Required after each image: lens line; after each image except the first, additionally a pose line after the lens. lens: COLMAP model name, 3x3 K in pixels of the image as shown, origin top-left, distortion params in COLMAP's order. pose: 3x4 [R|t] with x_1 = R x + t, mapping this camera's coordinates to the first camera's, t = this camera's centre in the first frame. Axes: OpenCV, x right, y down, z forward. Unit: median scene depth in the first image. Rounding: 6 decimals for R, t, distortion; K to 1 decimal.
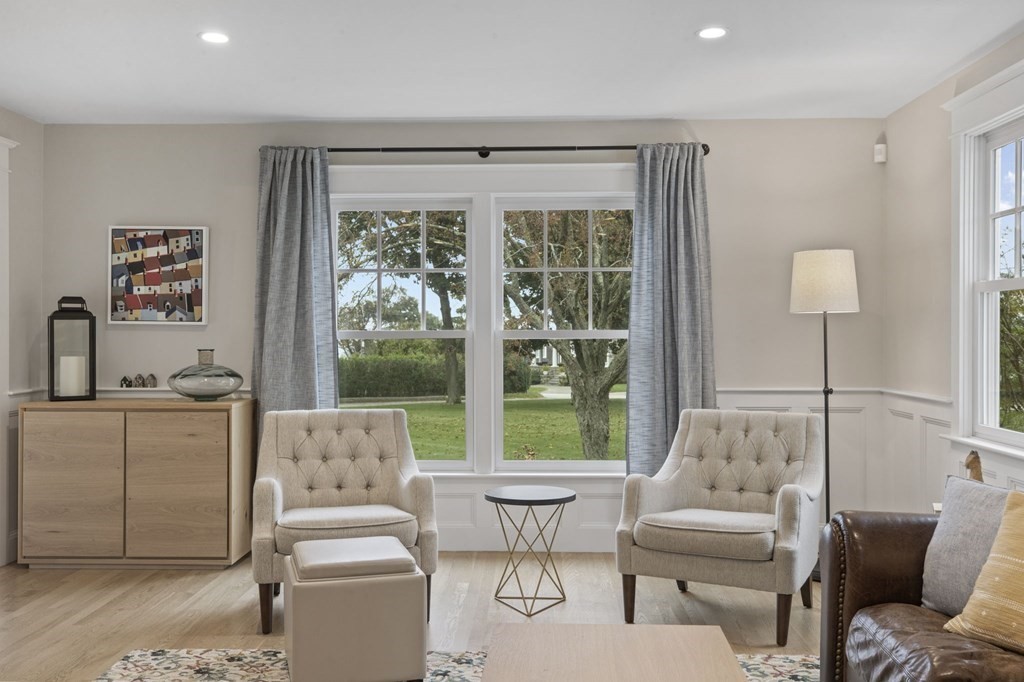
lens RADIAL K [[972.5, 0, 510.7], [0, 972.5, 334.0], [0, 0, 1]] dist [0.010467, 0.000000]
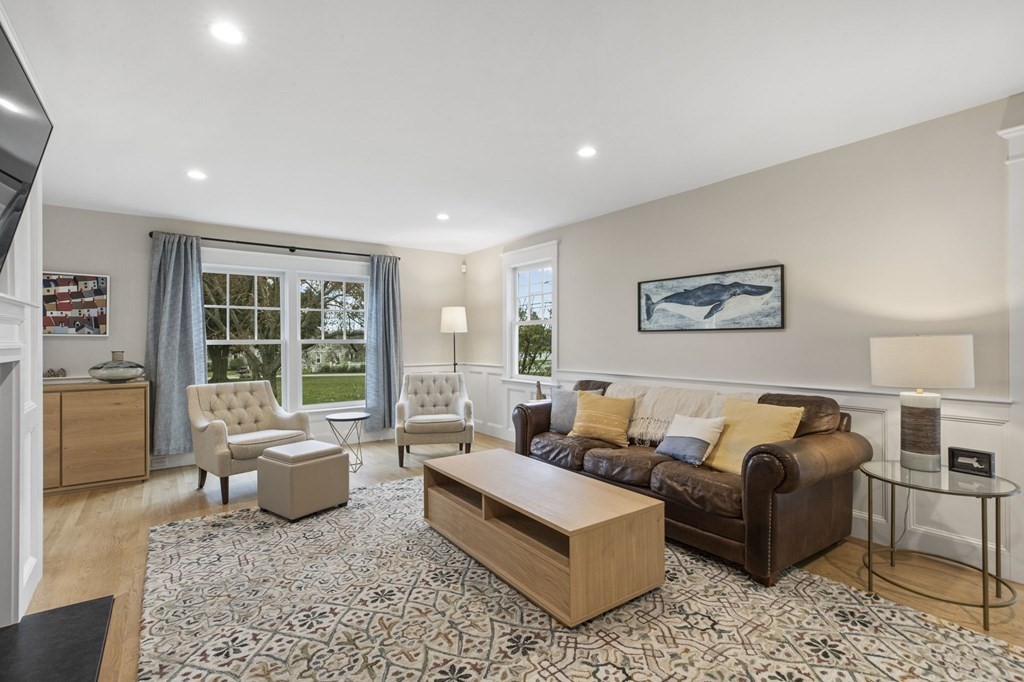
lens RADIAL K [[456.6, 0, 519.5], [0, 456.6, 344.9], [0, 0, 1]] dist [-0.005810, 0.000018]
pose [[0.789442, -0.008040, 0.613772, -0.241494], [0.004040, 0.999961, 0.007903, 0.001432], [-0.613811, -0.003759, 0.789444, -0.014269]]
